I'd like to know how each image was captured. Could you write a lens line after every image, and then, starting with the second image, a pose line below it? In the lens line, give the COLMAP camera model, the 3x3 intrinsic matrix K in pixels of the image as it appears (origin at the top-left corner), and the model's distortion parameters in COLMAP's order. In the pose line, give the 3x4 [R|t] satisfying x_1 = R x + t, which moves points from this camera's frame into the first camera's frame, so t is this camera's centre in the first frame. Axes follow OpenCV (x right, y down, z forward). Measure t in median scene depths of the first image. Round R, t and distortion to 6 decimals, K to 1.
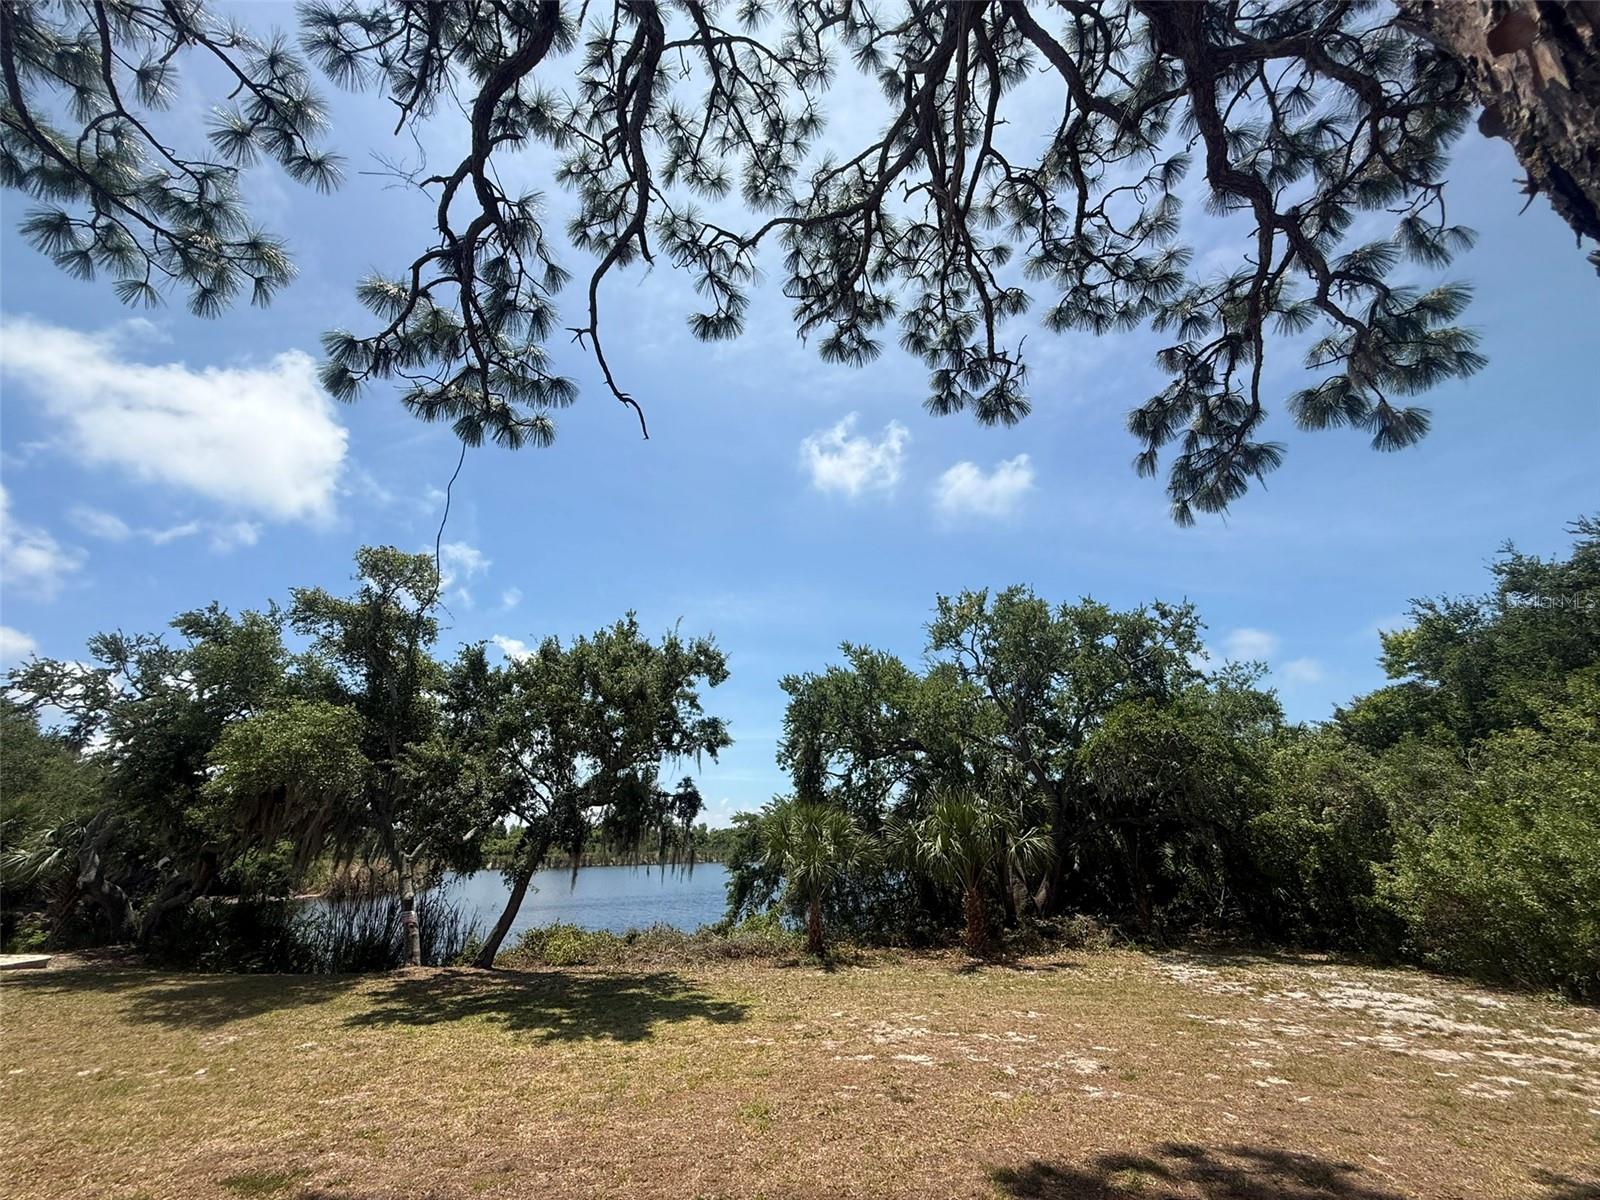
lens RADIAL K [[634.9, 0, 800.0], [0, 634.9, 600.0], [0, 0, 1]] dist [0.000670, 0.000268]
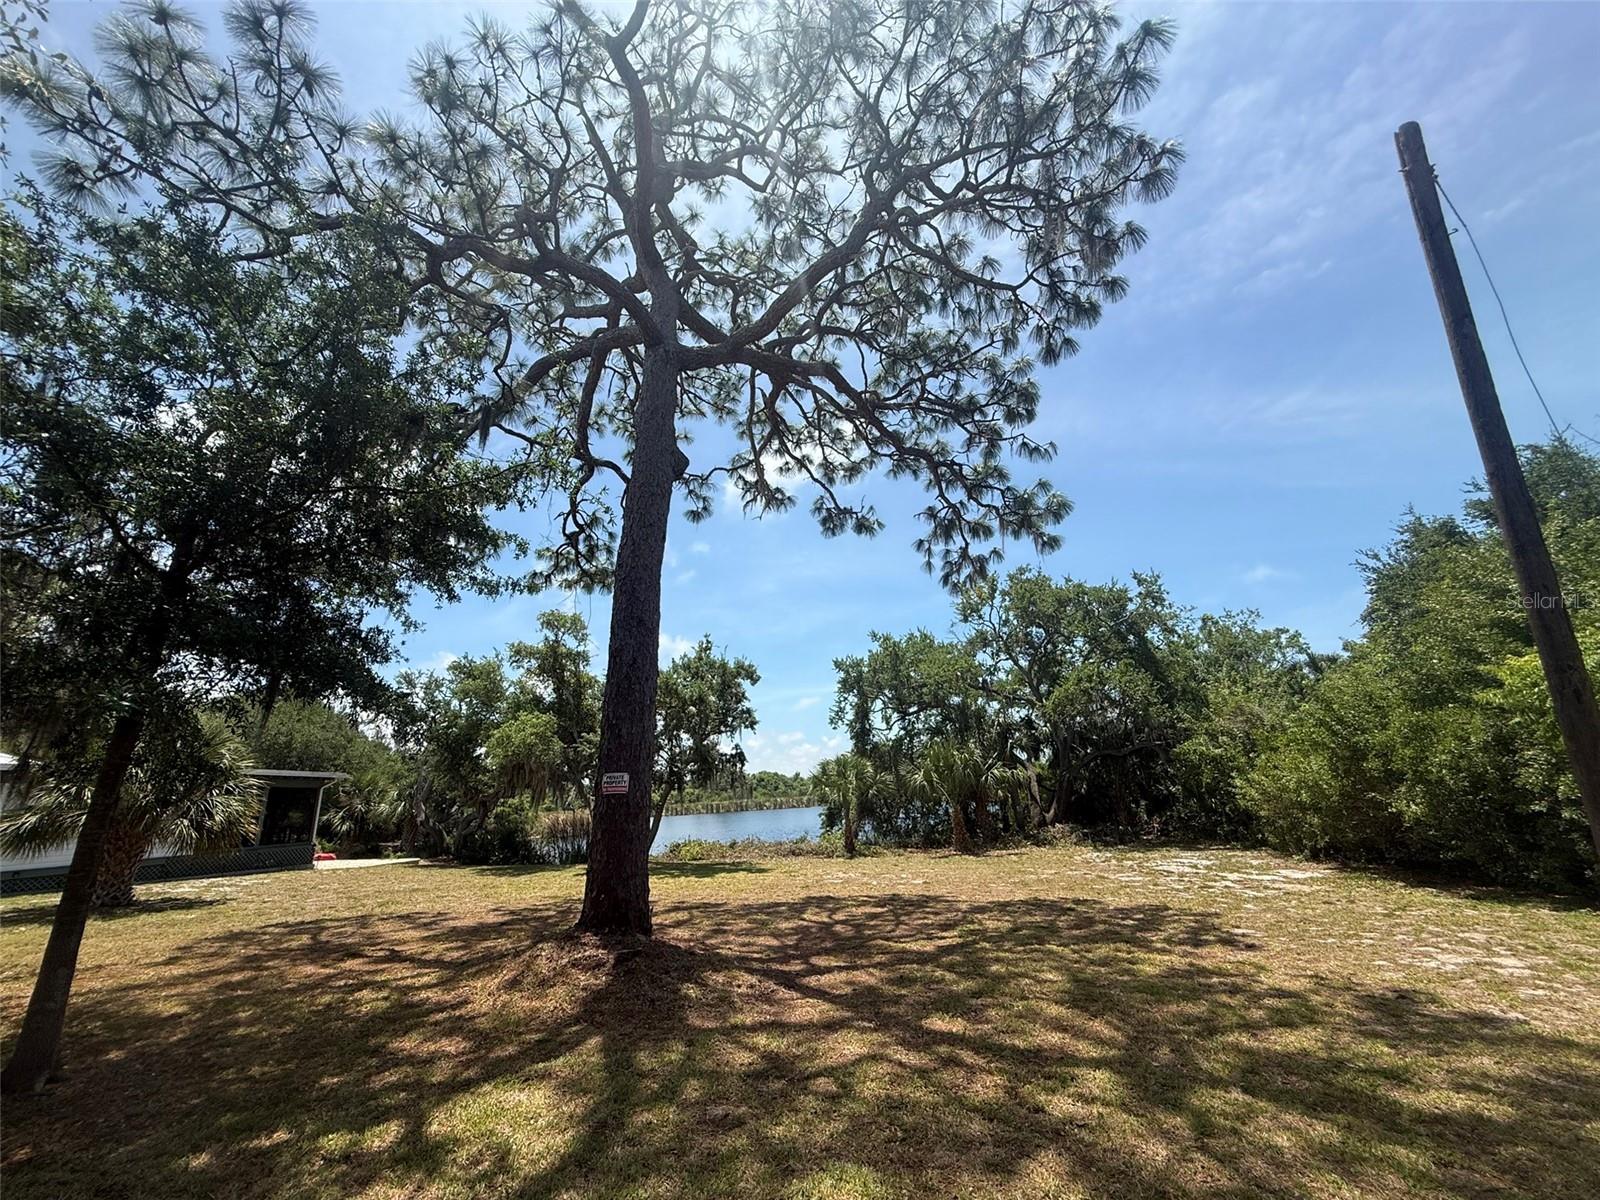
lens RADIAL K [[634.9, 0, 800.0], [0, 634.9, 600.0], [0, 0, 1]] dist [0.000670, 0.000268]
pose [[0.973609, -0.100585, -0.204860, 0.275992], [0.116458, 0.990938, 0.066928, -0.142741], [0.196271, -0.089019, 0.976500, -0.427051]]
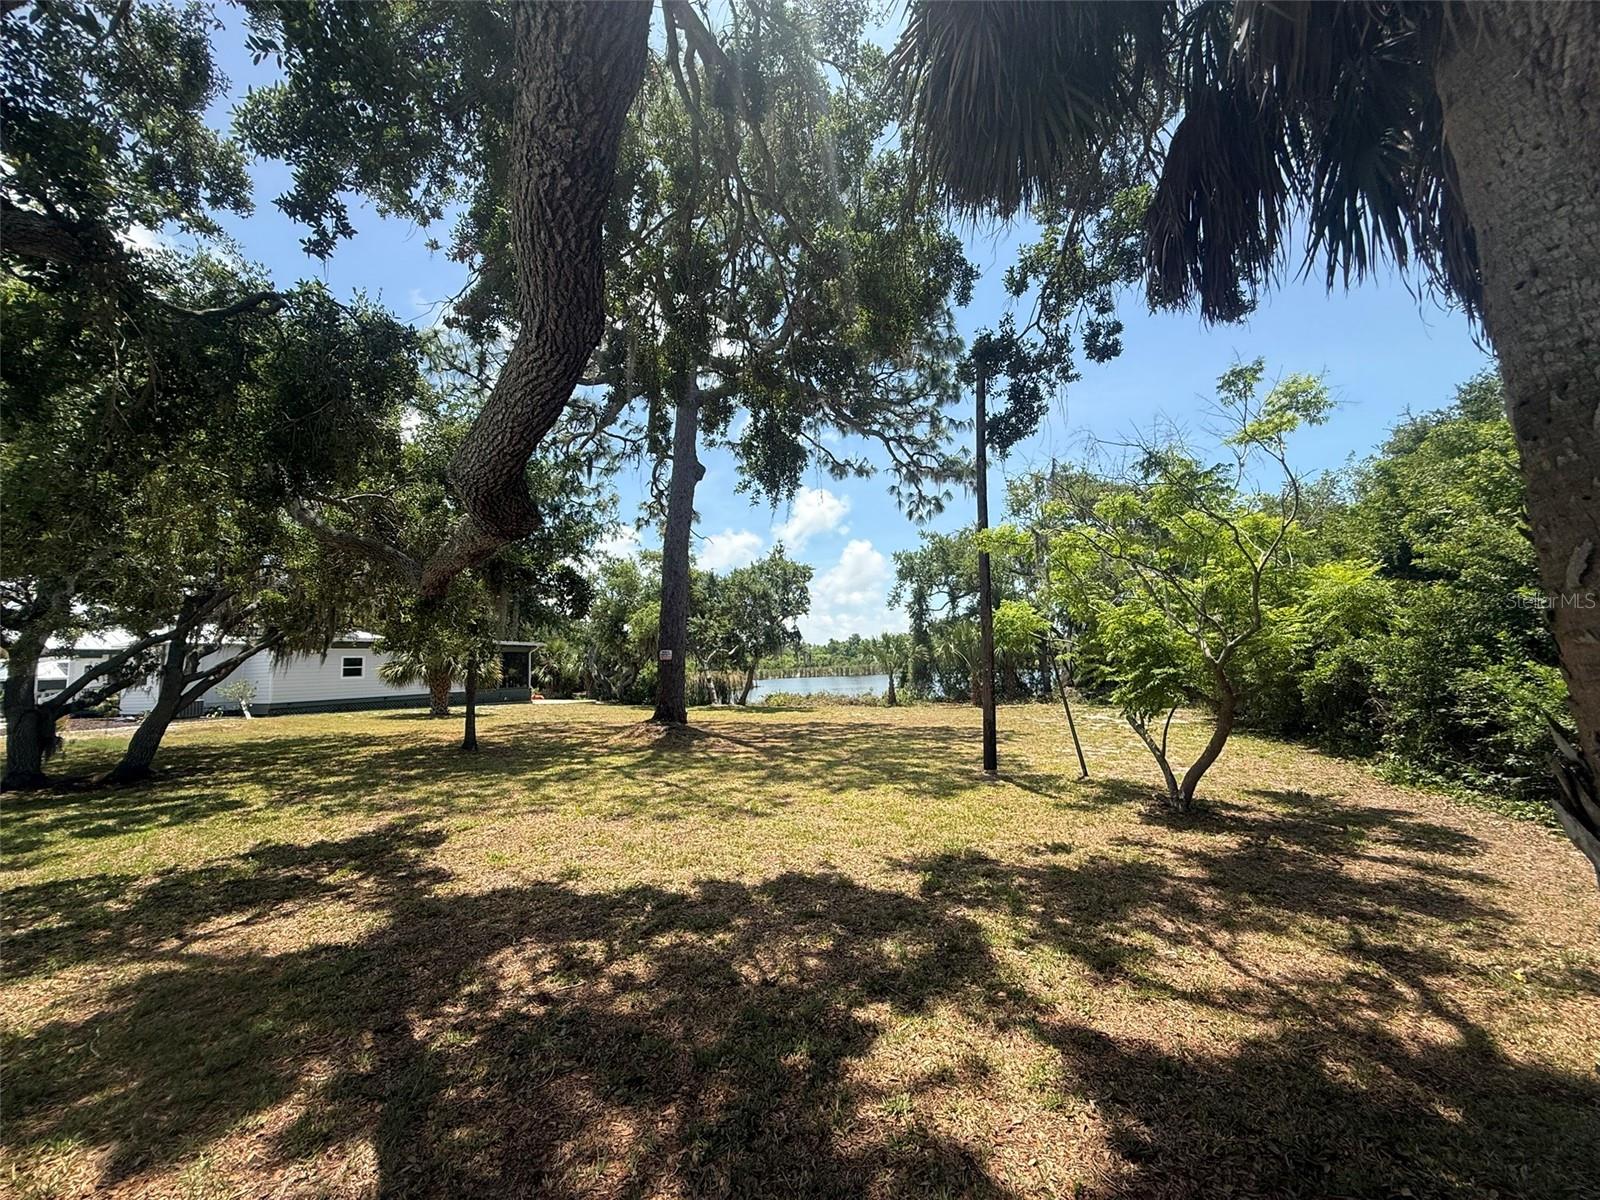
lens RADIAL K [[634.9, 0, 800.0], [0, 634.9, 600.0], [0, 0, 1]] dist [0.000670, 0.000268]
pose [[0.904324, -0.064272, -0.421981, 0.614689], [0.177155, 0.955948, 0.234050, -0.257705], [0.388349, -0.286413, 0.875873, -0.737785]]
